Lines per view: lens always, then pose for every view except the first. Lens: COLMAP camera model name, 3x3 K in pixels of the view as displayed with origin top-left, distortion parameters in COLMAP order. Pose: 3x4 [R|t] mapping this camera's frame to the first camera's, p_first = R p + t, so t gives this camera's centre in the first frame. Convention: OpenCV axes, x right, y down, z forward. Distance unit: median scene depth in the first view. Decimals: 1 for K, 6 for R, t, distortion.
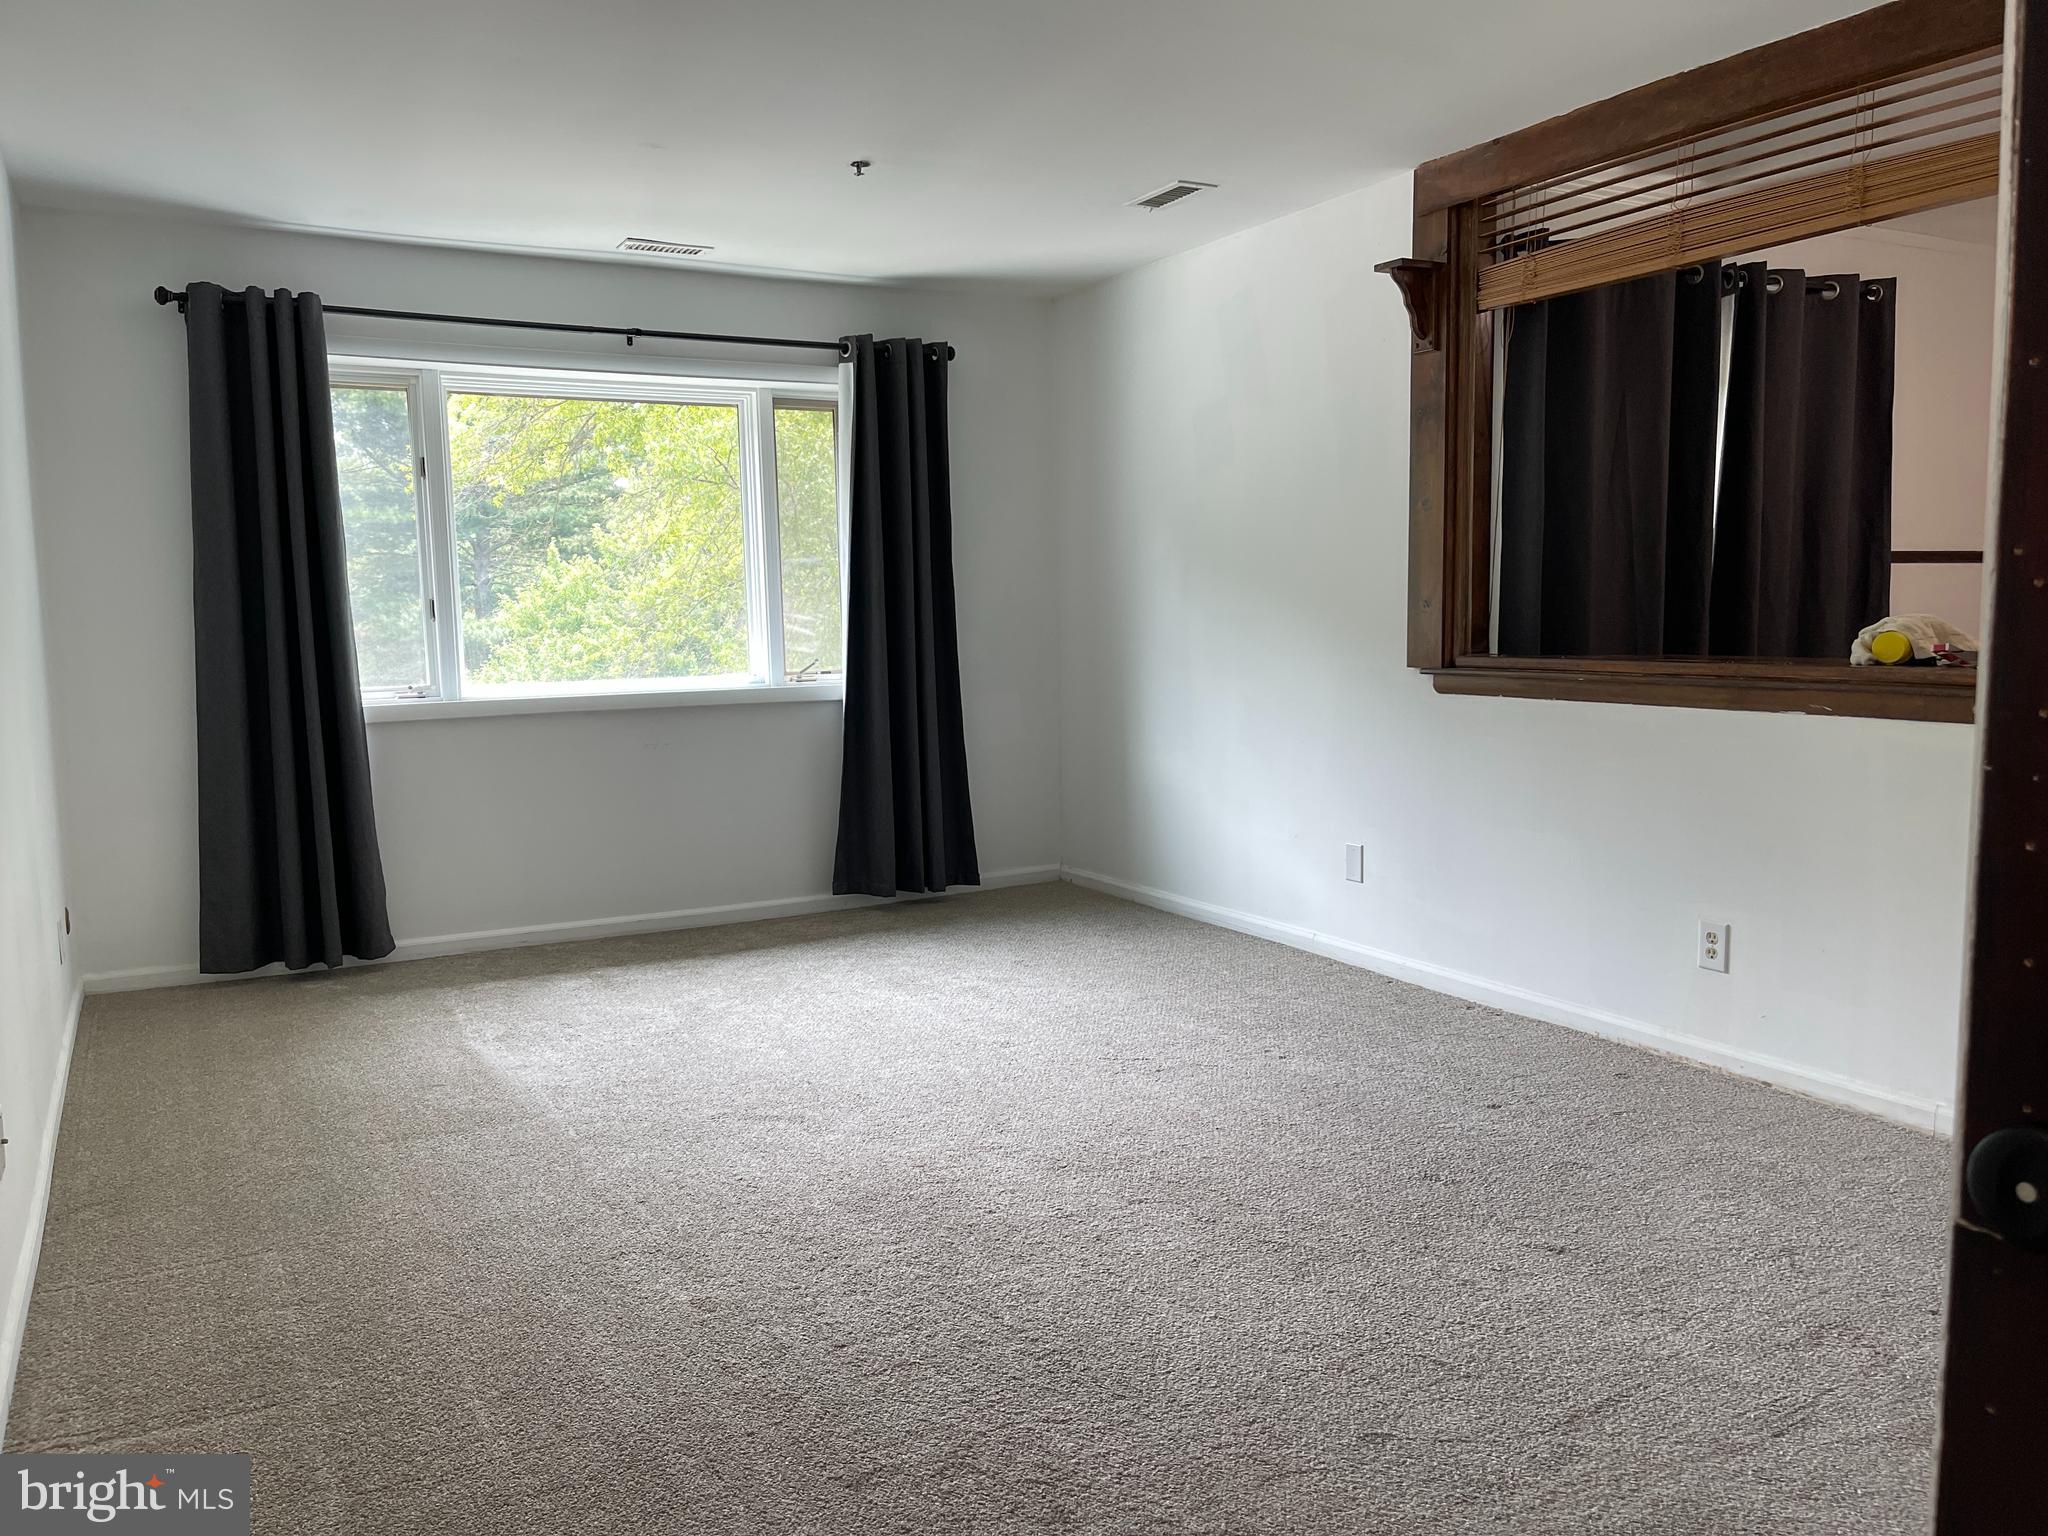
lens RADIAL K [[1555.4, 0, 1021.7], [0, 1555.4, 764.6], [0, 0, 1]] dist [0.029989, -0.044162]
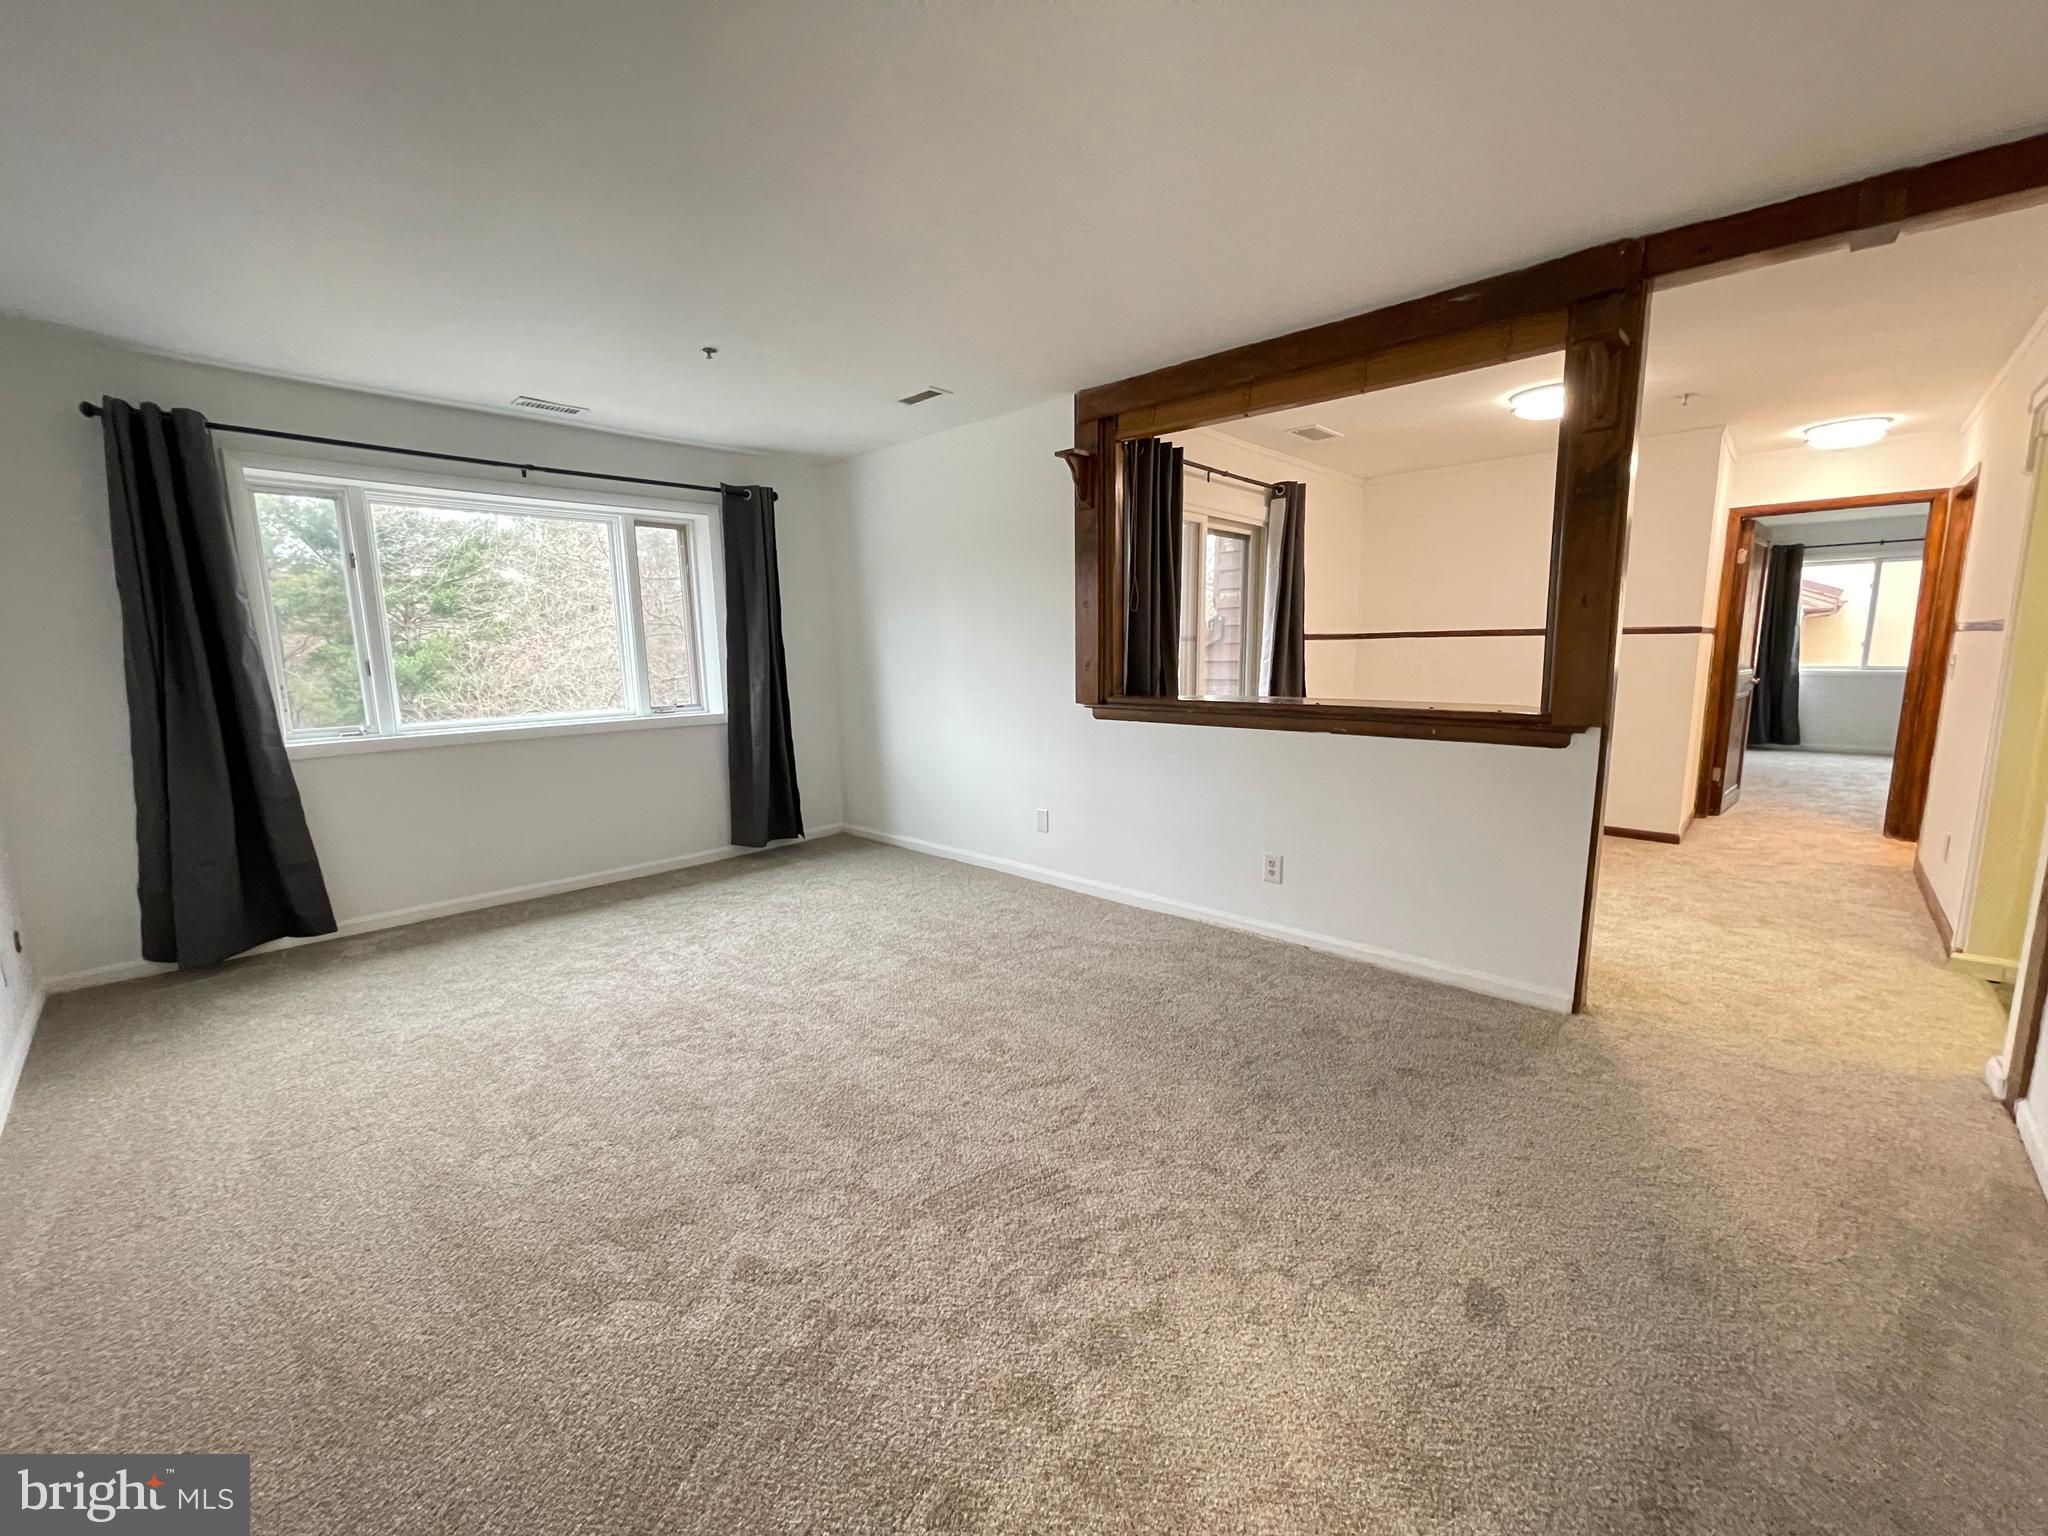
lens RADIAL K [[822.3, 0, 1029.8], [0, 822.3, 773.3], [0, 0, 1]] dist [-0.007856, 0.000281]
pose [[0.952681, -0.042555, 0.300977, -0.064212], [0.029213, 0.998387, 0.048692, -0.033063], [-0.302564, -0.037595, 0.952387, 0.192754]]
